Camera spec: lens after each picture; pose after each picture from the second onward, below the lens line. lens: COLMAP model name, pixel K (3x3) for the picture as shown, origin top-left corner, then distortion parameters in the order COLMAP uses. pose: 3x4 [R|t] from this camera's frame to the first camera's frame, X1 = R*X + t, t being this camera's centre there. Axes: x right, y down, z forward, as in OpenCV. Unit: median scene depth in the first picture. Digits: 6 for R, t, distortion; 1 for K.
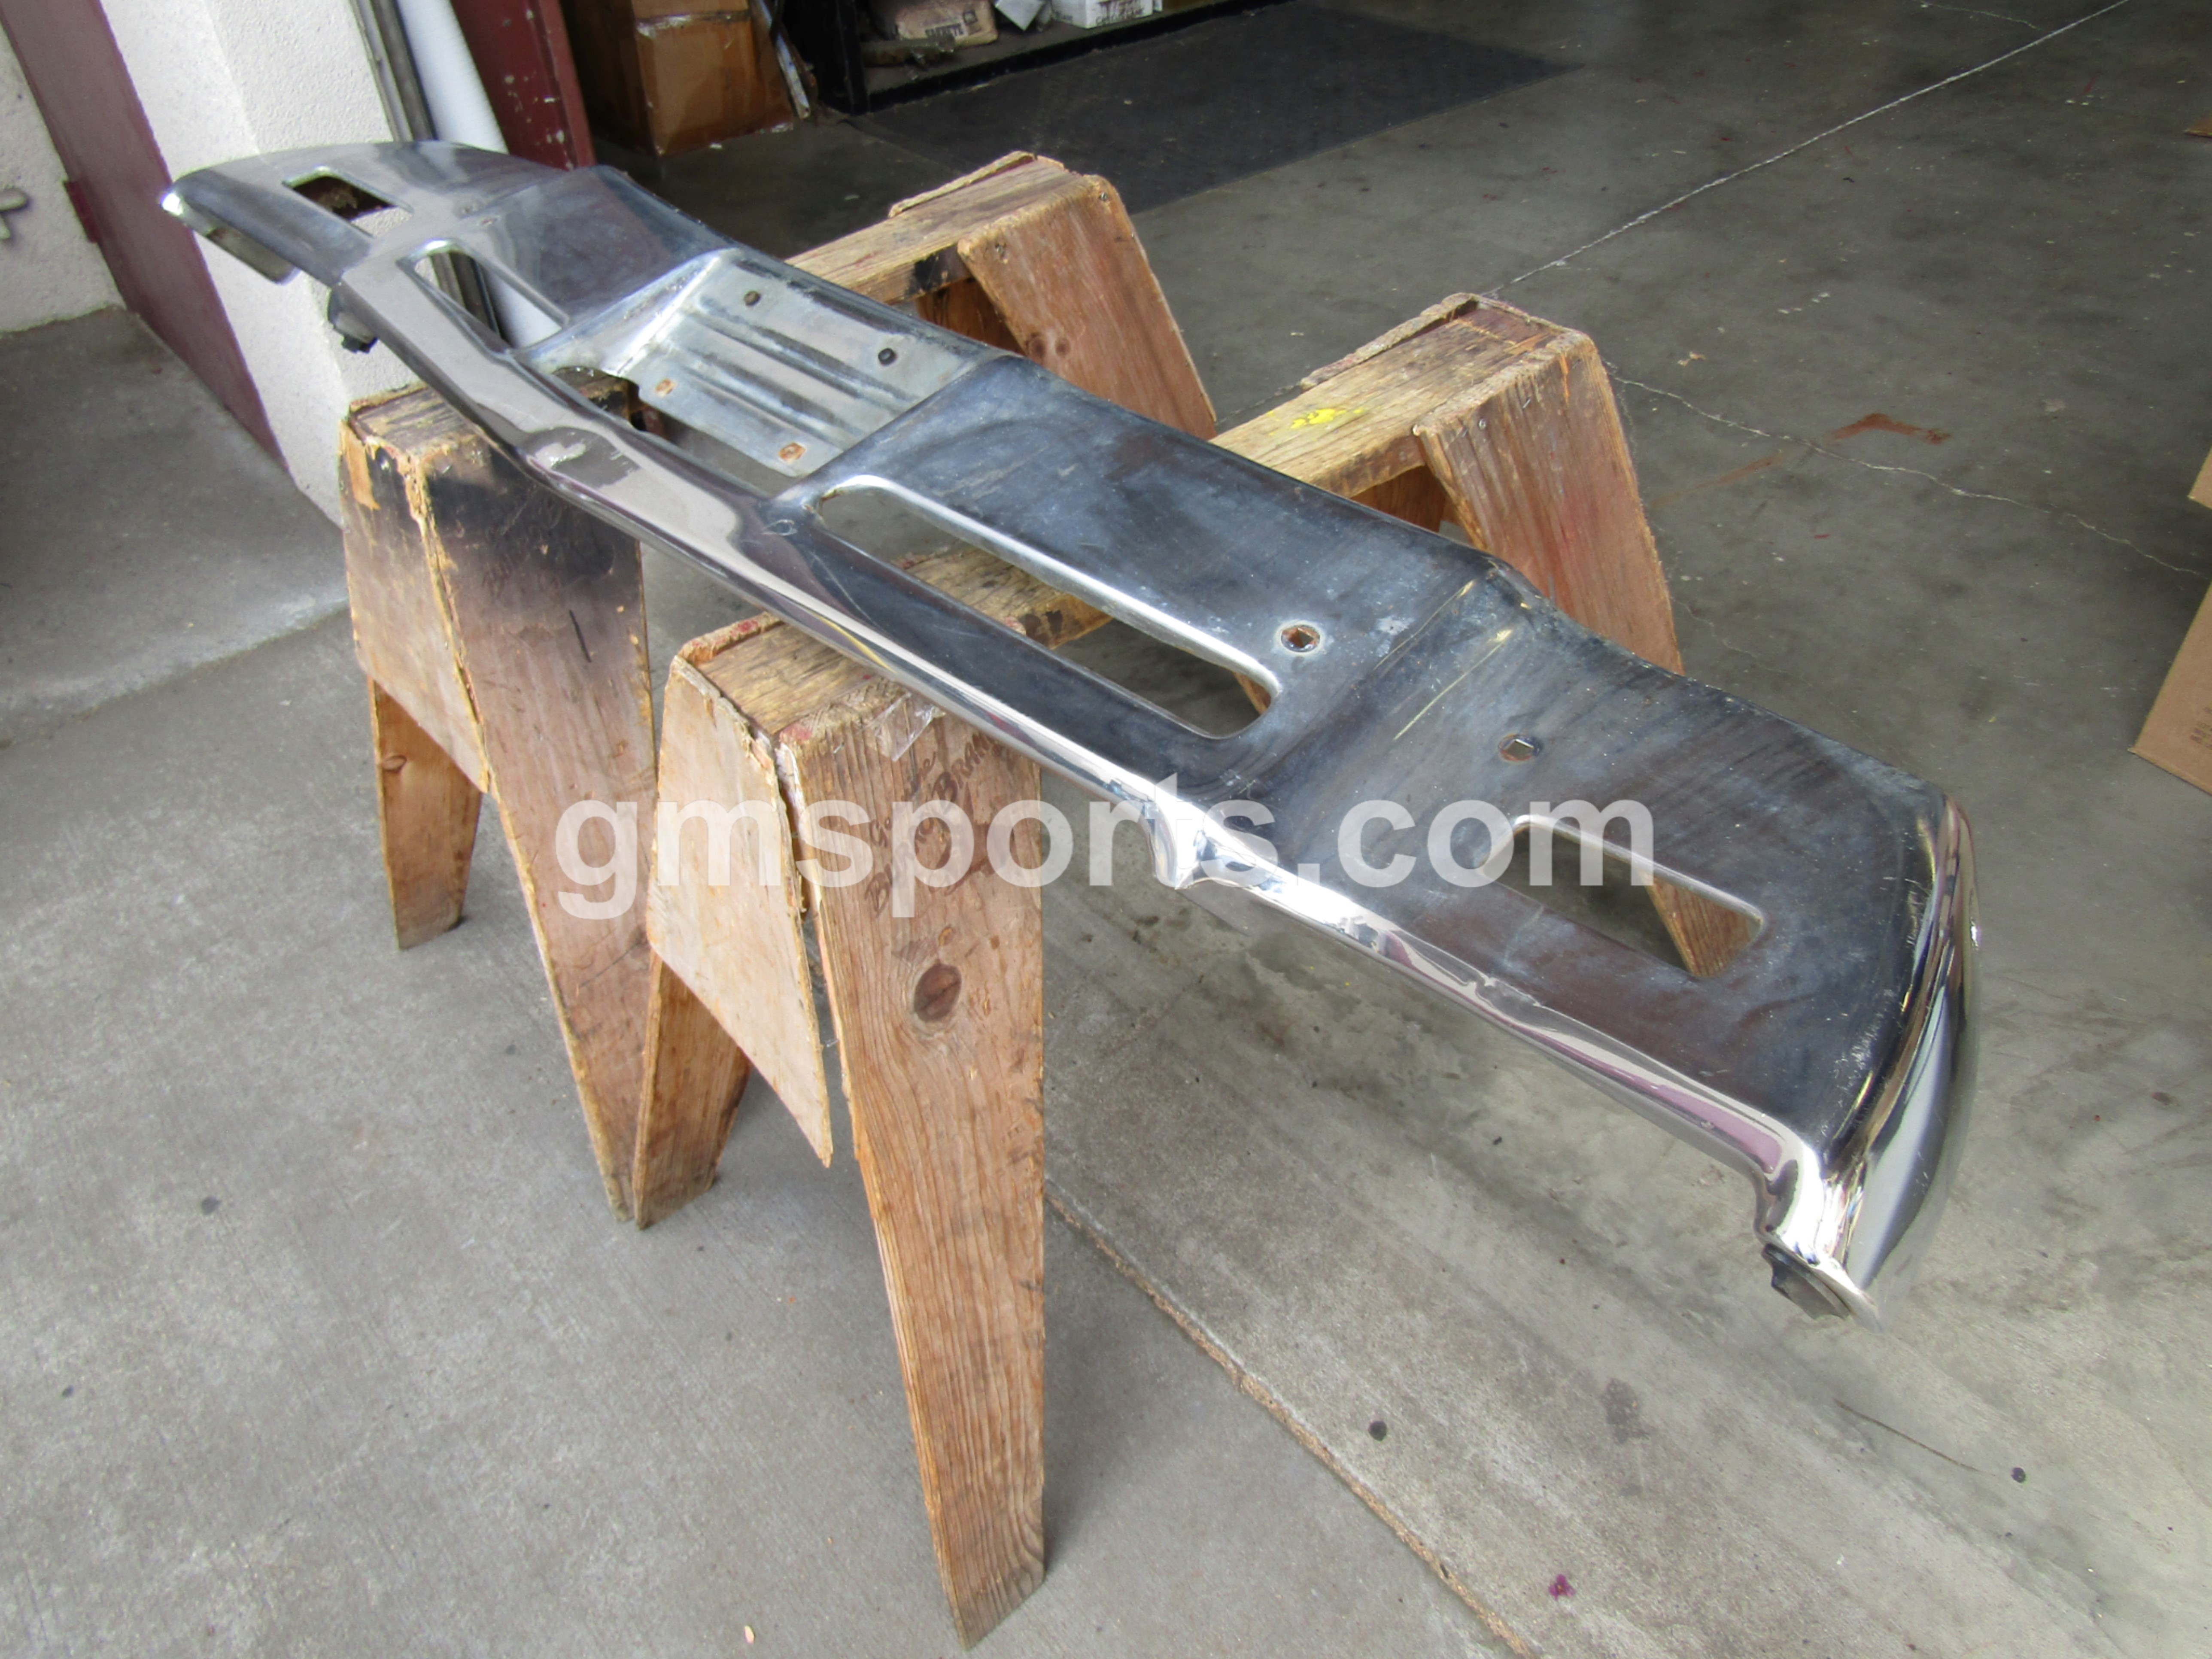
lens RADIAL K [[1562.9, 0, 1110.7], [0, 1562.9, 839.0], [0, 0, 1]] dist [-0.005754, -0.001962]
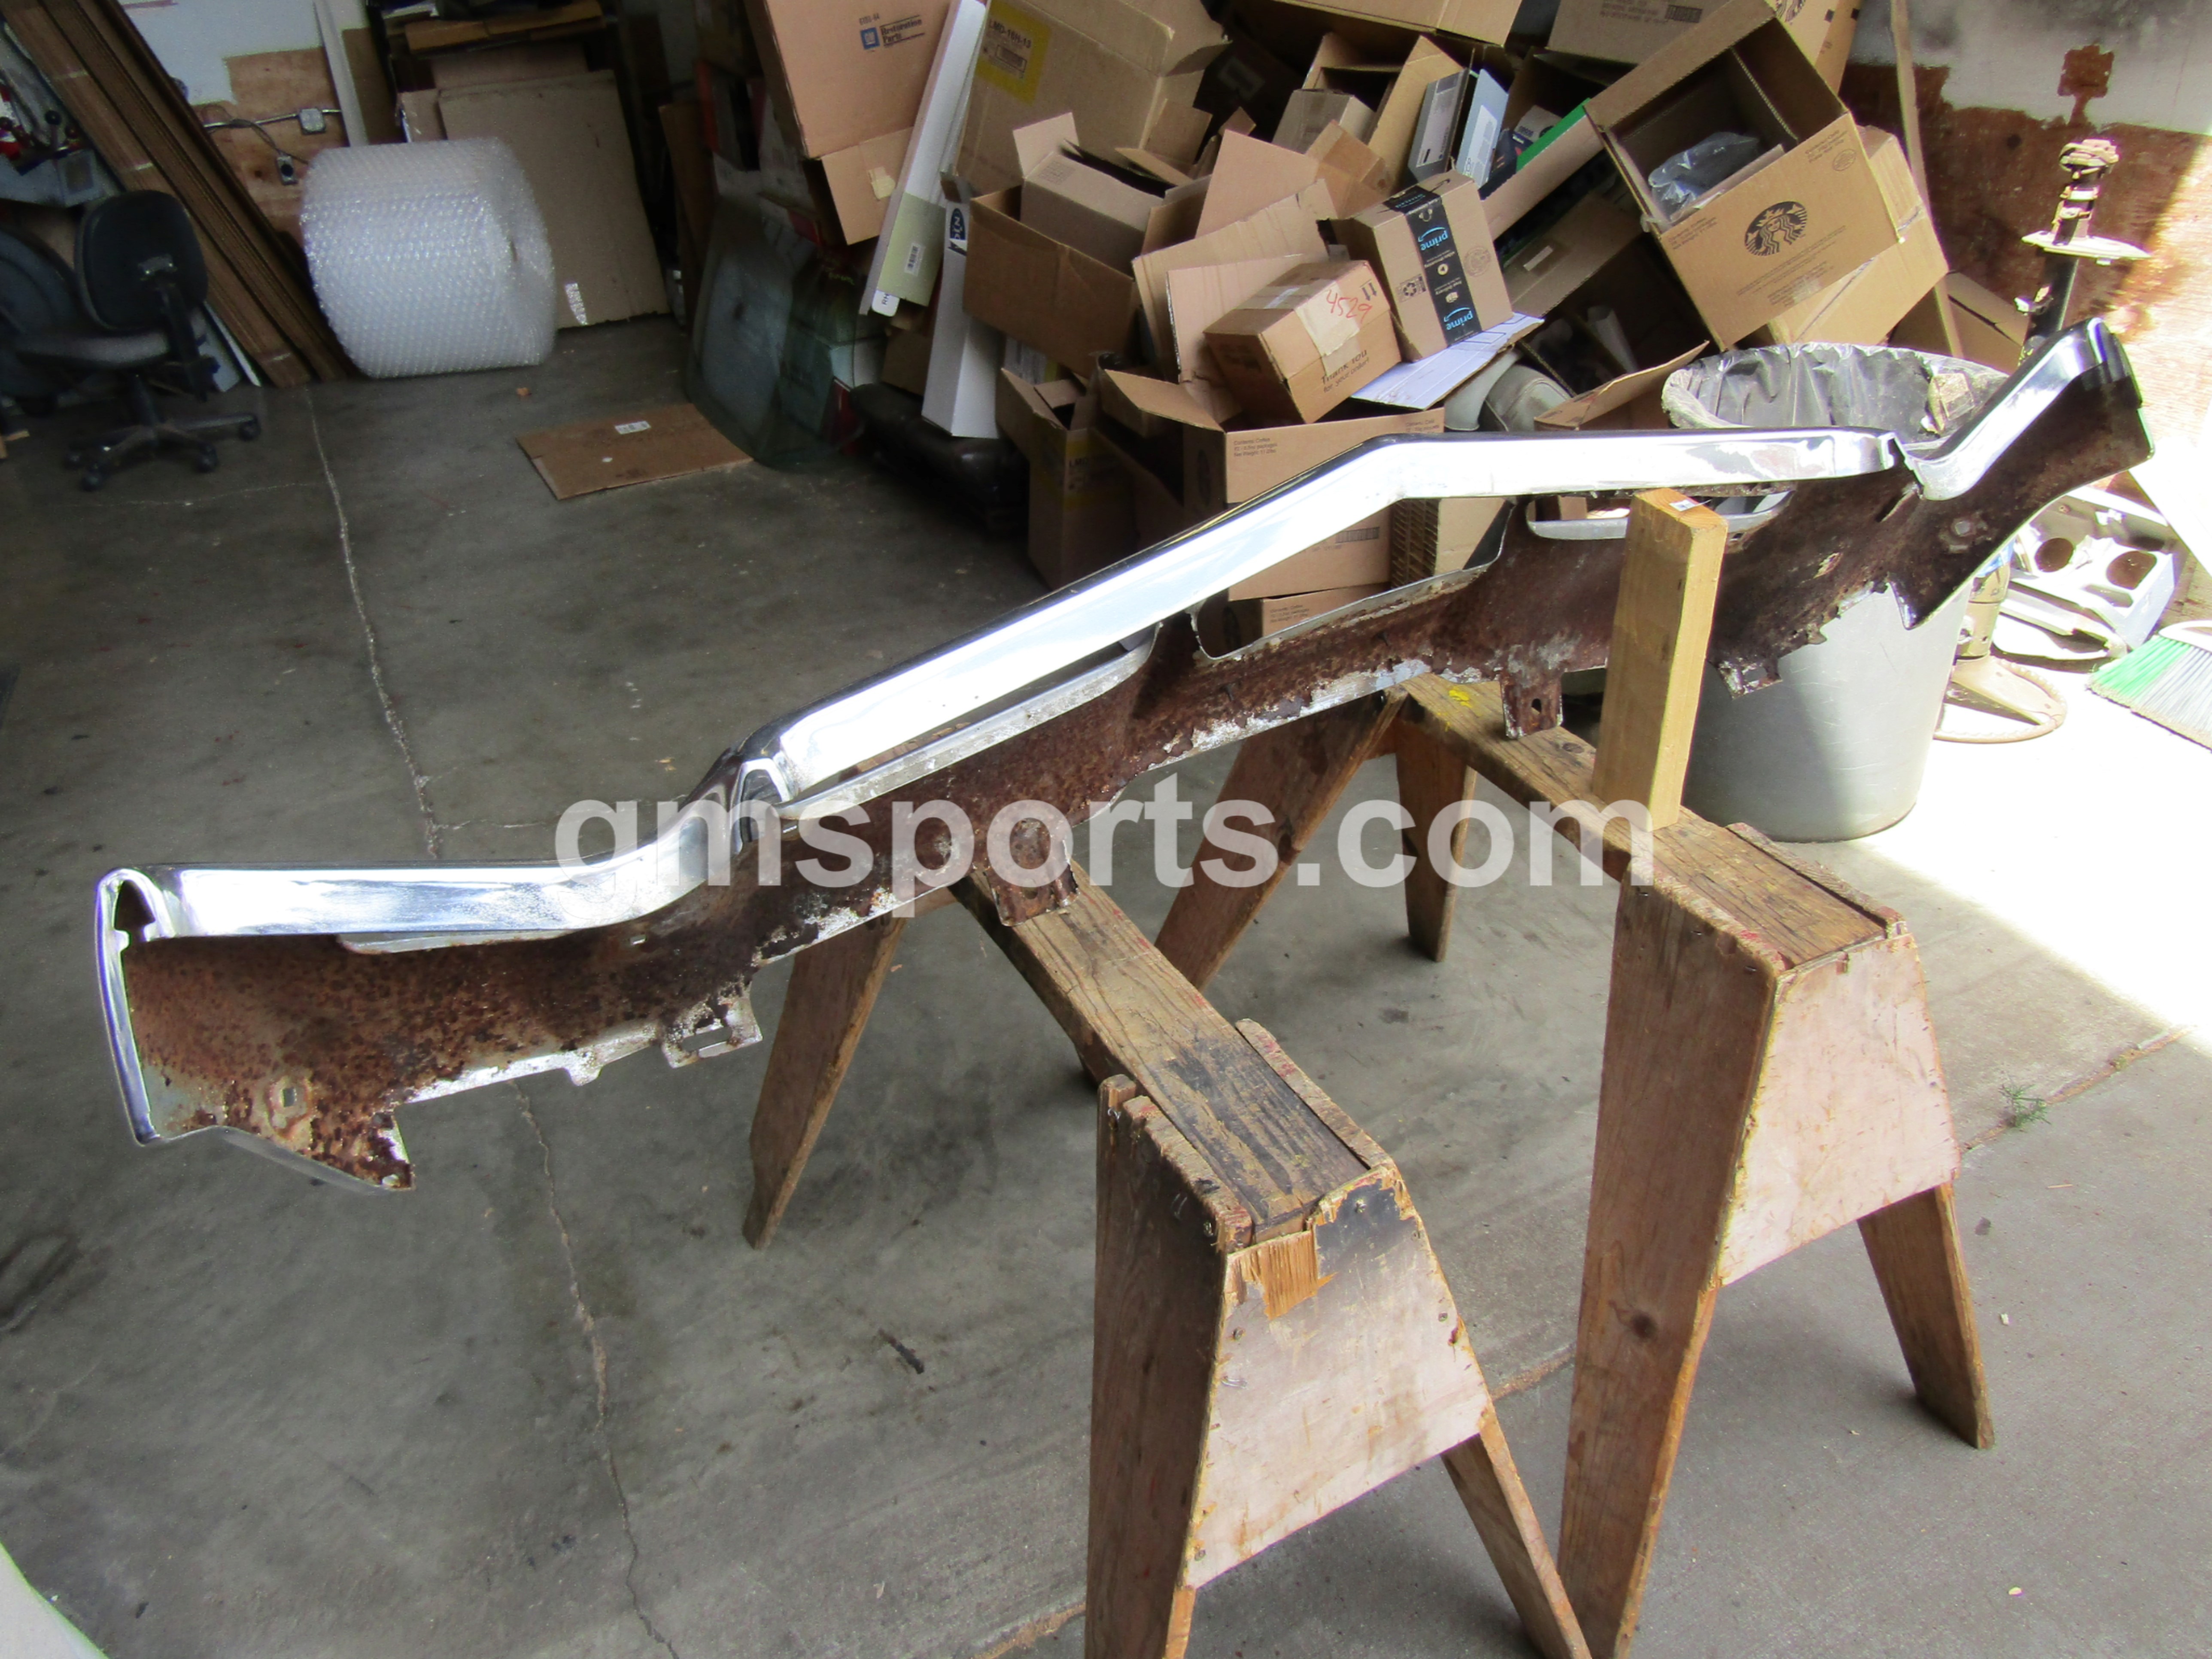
lens RADIAL K [[1562.9, 0, 1116.8], [0, 1562.9, 840.3], [0, 0, 1]] dist [-0.005754, -0.001962]
pose [[0.237021, -0.490513, 0.838581, -0.971231], [0.671592, 0.706440, 0.223397, -0.574052], [-0.701986, 0.510235, 0.496866, 0.480926]]
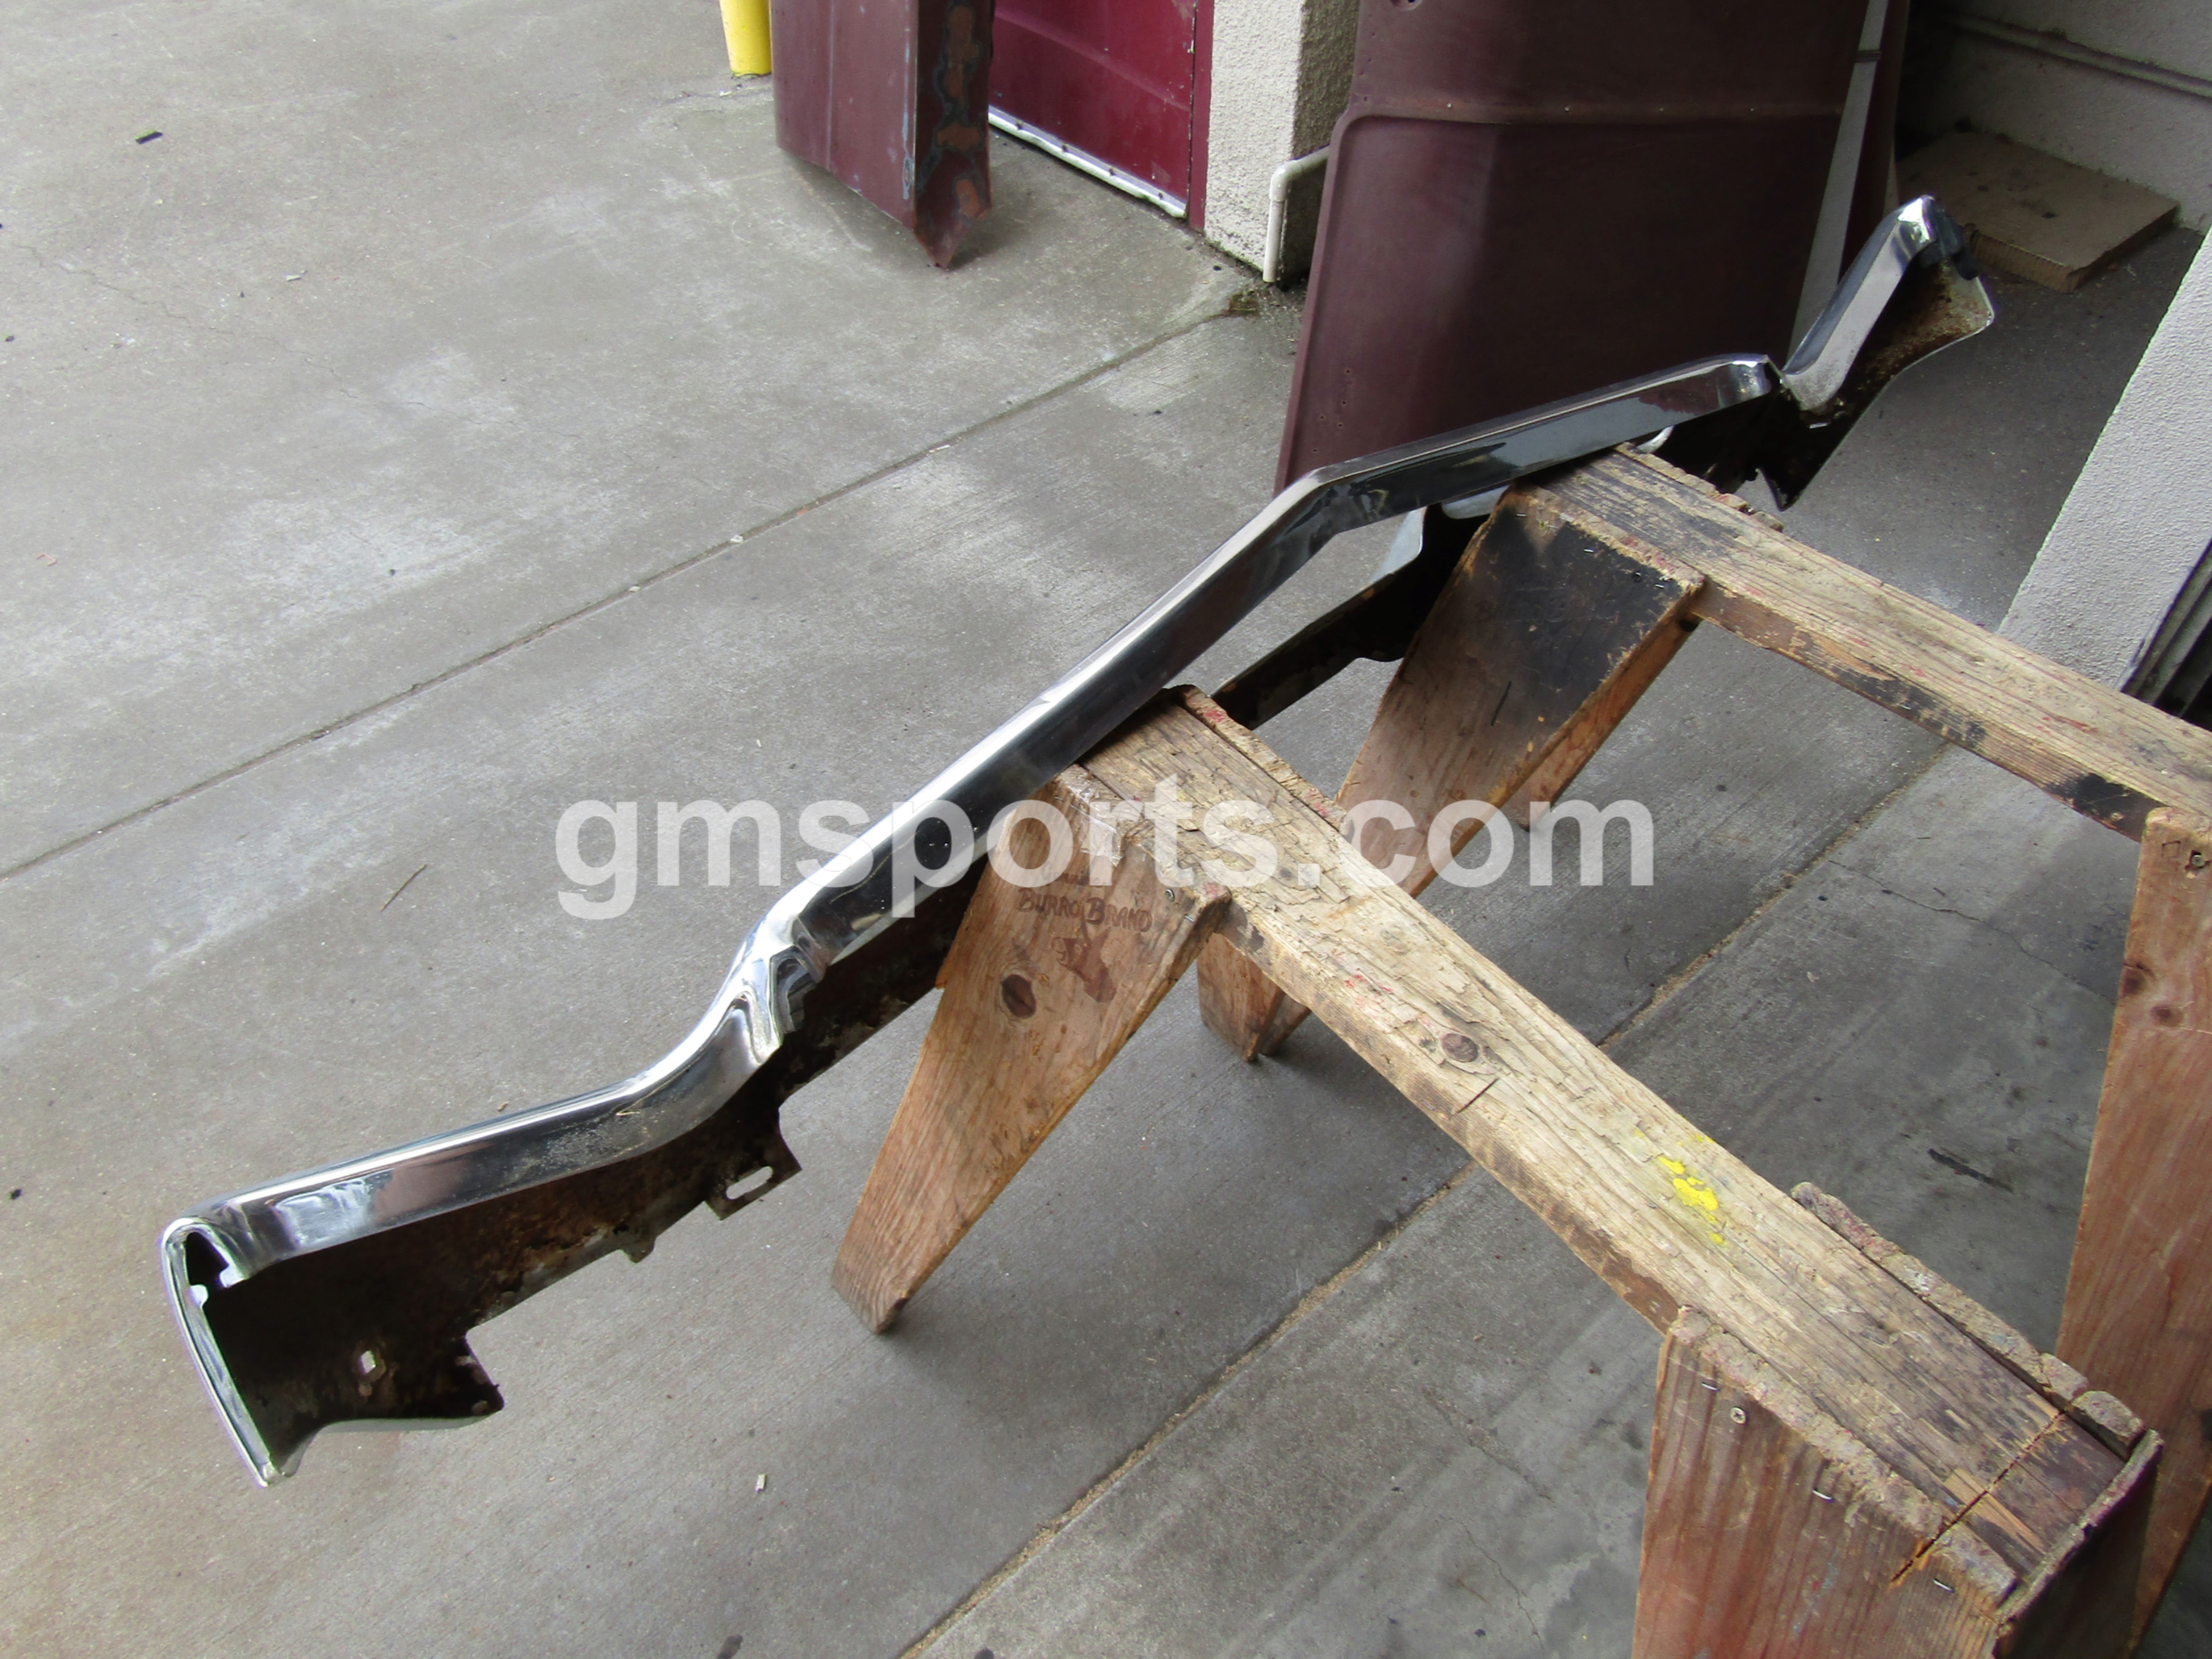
lens RADIAL K [[1562.9, 0, 1116.3], [0, 1562.9, 843.0], [0, 0, 1]] dist [-0.005754, -0.001962]
pose [[0.005443, 0.756256, -0.654253, 0.394611], [-0.660463, 0.493971, 0.565492, -0.473487], [0.750839, 0.429032, 0.502168, 0.287094]]
